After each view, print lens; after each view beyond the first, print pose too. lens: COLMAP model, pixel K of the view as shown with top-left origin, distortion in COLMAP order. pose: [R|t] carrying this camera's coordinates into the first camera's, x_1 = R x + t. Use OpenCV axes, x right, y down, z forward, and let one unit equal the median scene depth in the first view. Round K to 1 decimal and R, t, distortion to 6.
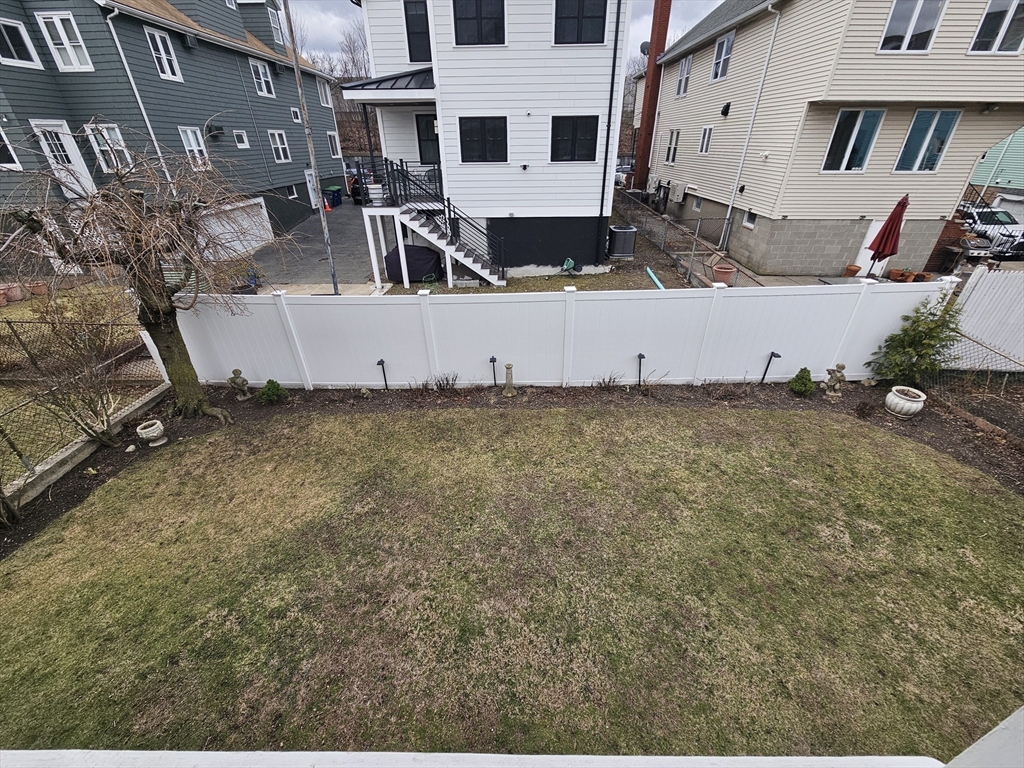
lens RADIAL K [[417.2, 0, 512.9], [0, 417.2, 382.0], [0, 0, 1]] dist [0.004935, -0.001895]
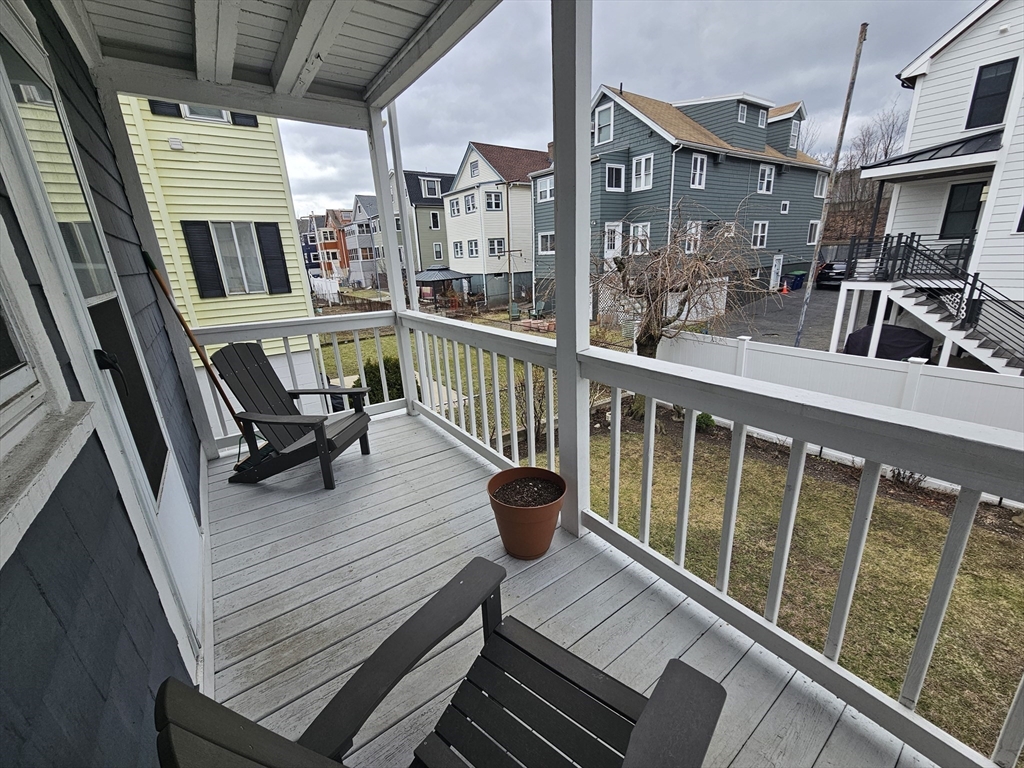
lens RADIAL K [[417.2, 0, 517.7], [0, 417.2, 385.8], [0, 0, 1]] dist [0.004935, -0.001895]
pose [[0.603957, 0.227115, -0.763973, -0.023917], [-0.365995, 0.930530, -0.012707, 0.079067], [0.708013, 0.287285, 0.645124, -0.062034]]
